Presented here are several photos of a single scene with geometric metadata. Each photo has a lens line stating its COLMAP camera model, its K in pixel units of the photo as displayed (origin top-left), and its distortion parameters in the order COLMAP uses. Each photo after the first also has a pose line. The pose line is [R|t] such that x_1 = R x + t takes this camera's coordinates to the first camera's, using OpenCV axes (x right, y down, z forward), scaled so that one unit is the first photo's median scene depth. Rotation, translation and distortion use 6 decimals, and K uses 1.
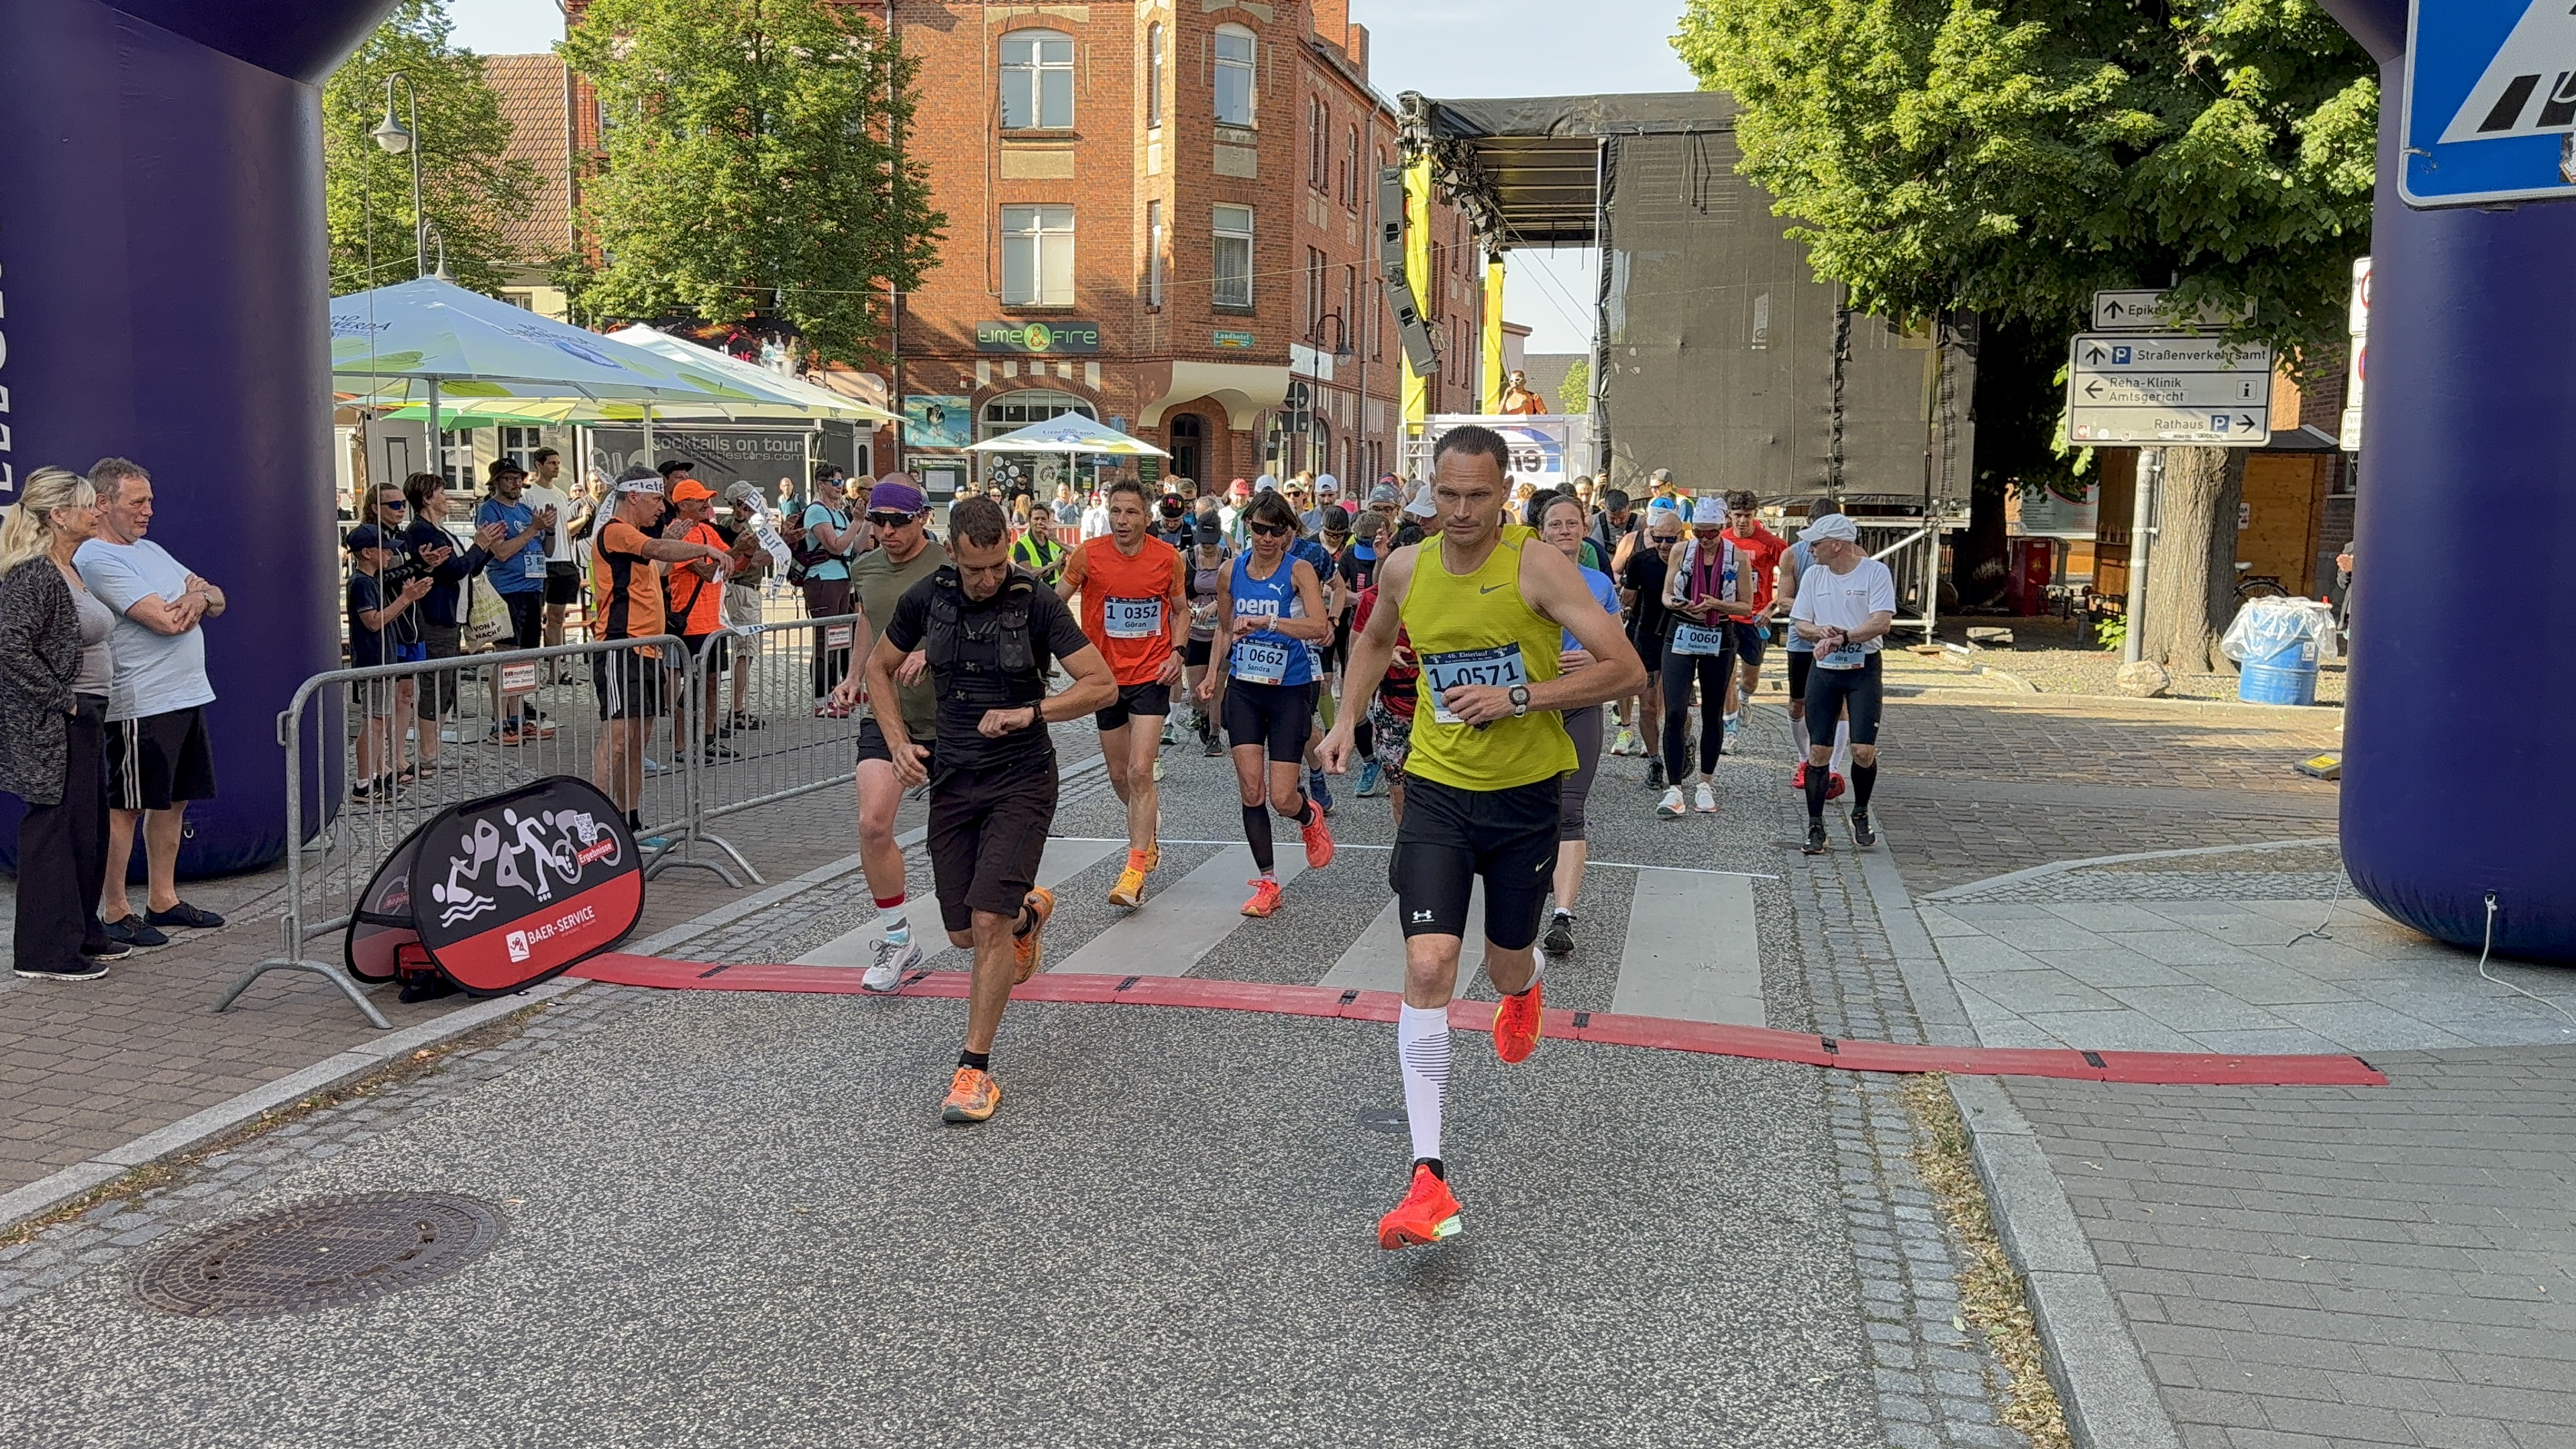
lens RADIAL K [[2052.7, 0, 1280.9], [0, 2052.7, 796.5], [0, 0, 1]] dist [0.136285, -0.259274]
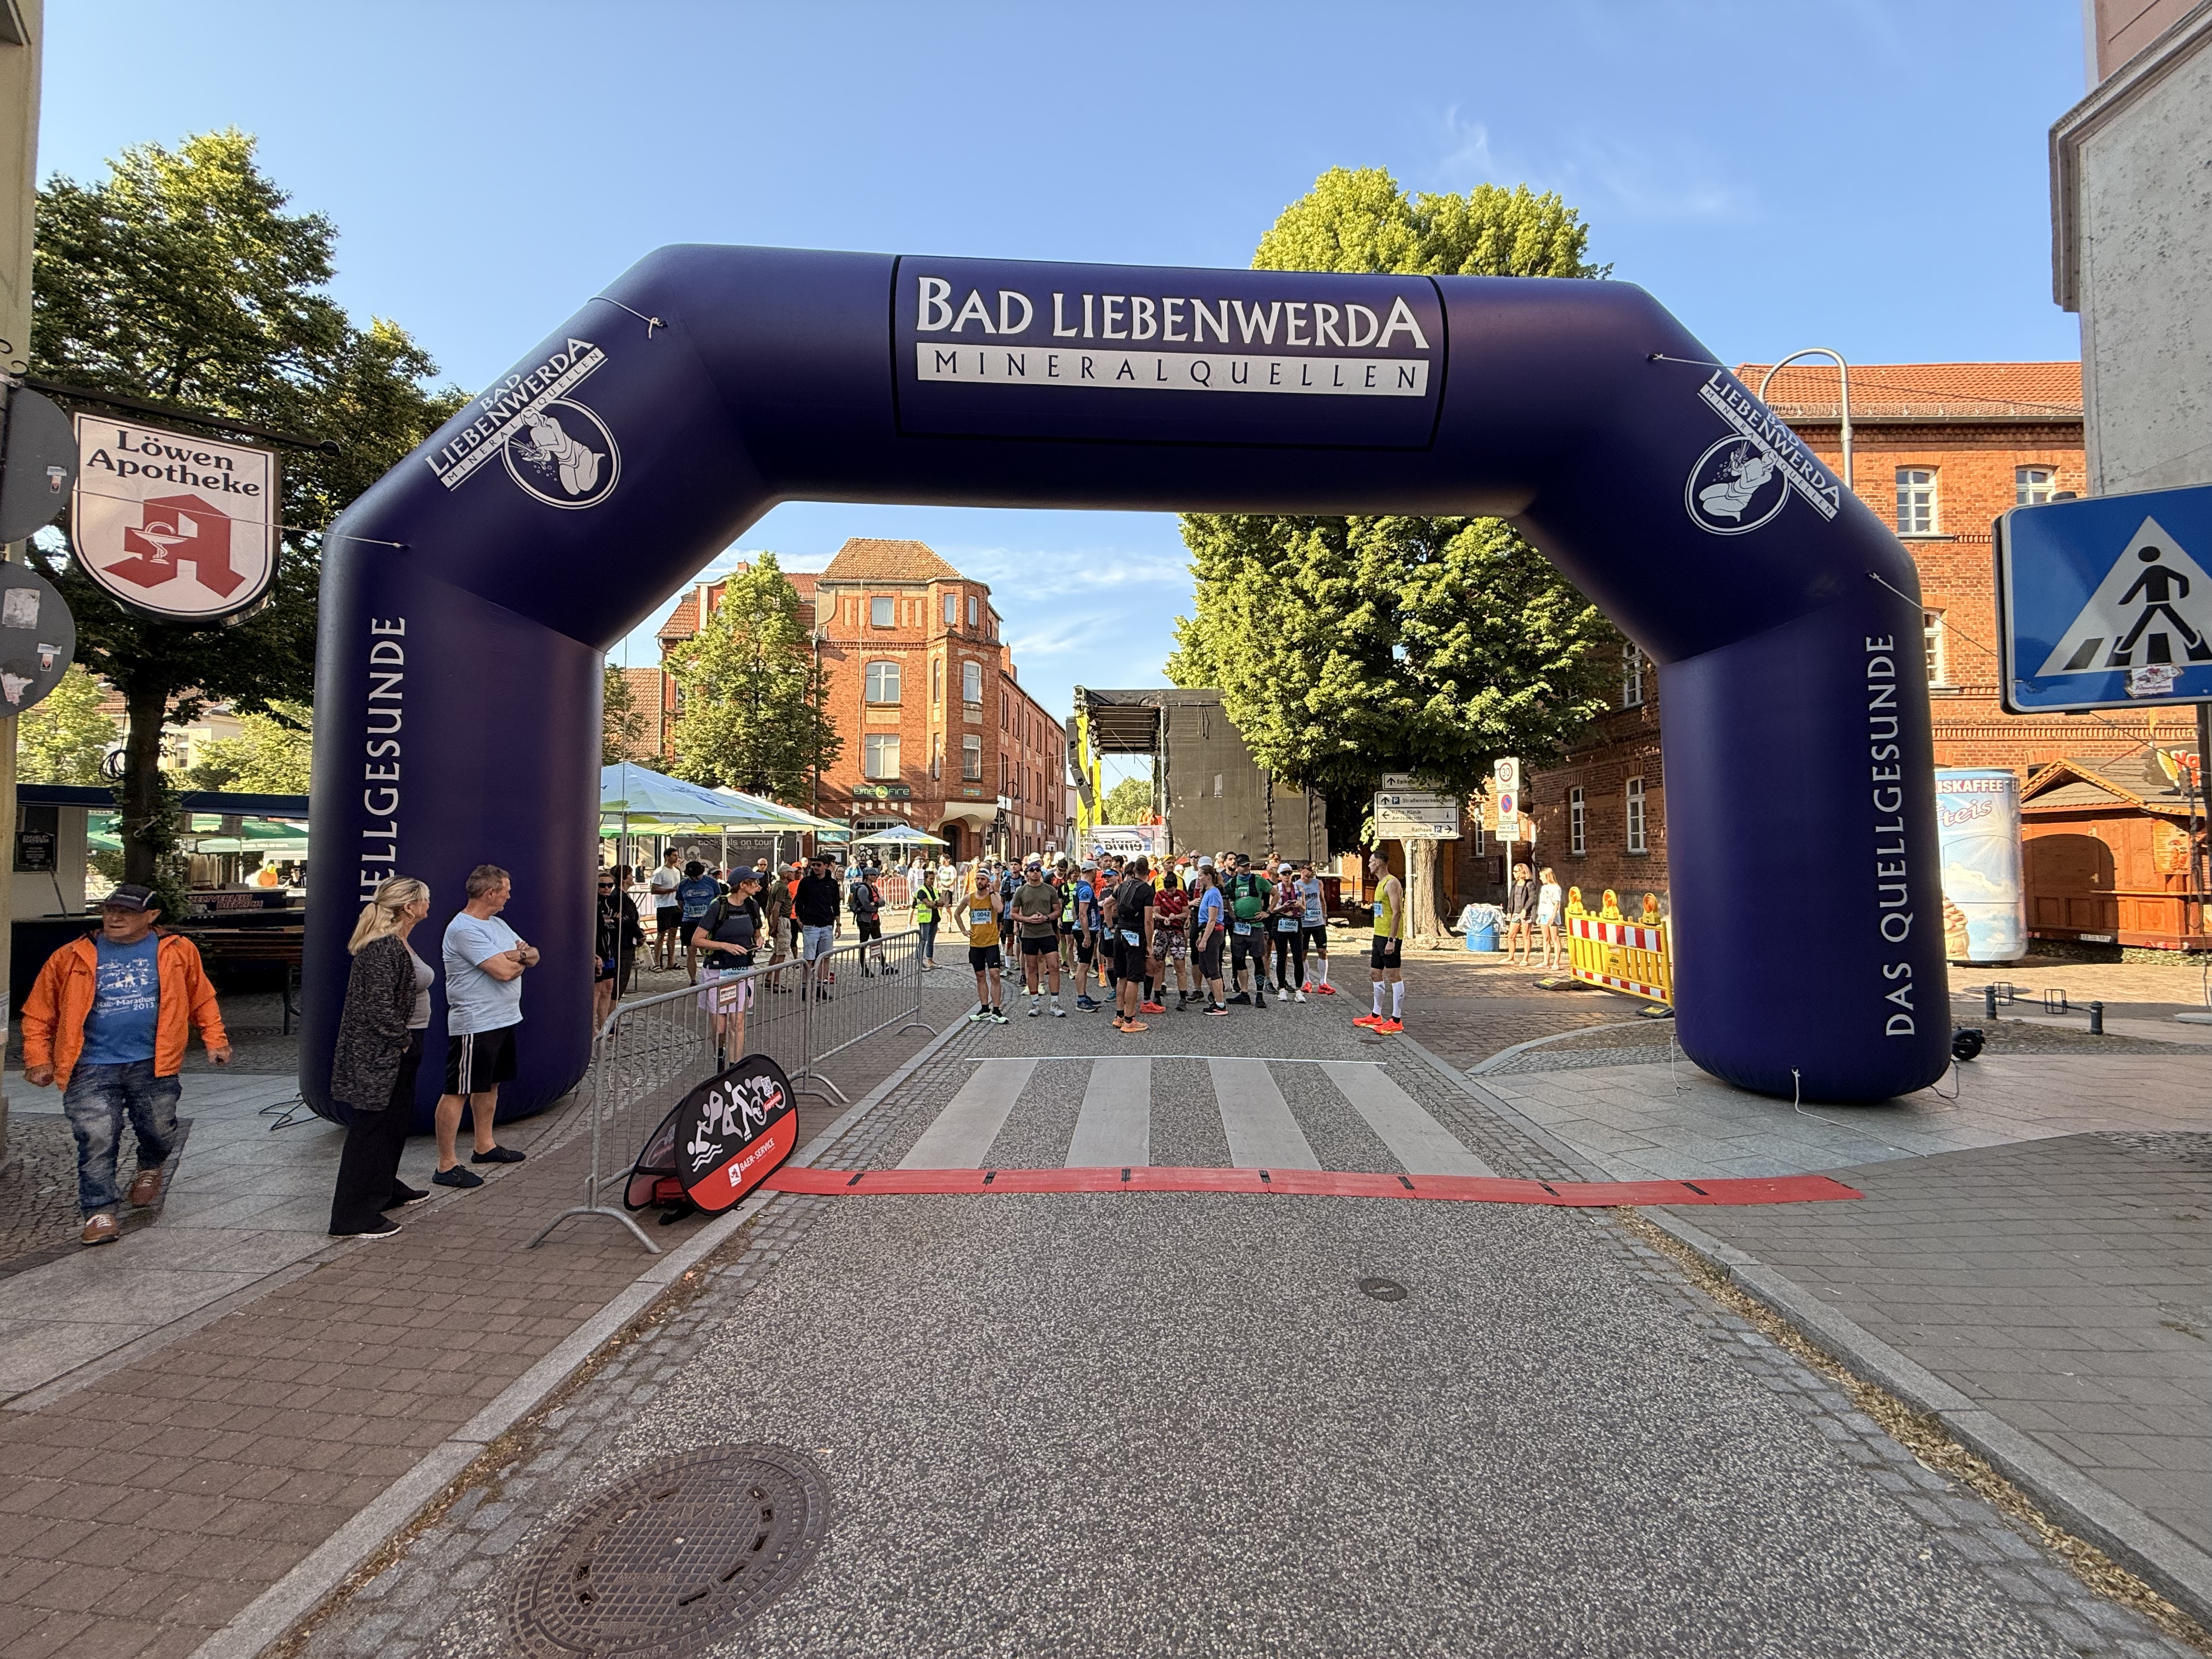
lens RADIAL K [[887.3, 0, 1113.2], [0, 887.3, 835.9], [0, 0, 1]] dist [-0.000396, -0.000031]
pose [[0.985285, -0.009206, 0.170670, -0.082363], [0.037874, 0.985484, -0.165491, -0.023371], [-0.166669, 0.169520, 0.971331, 0.111221]]
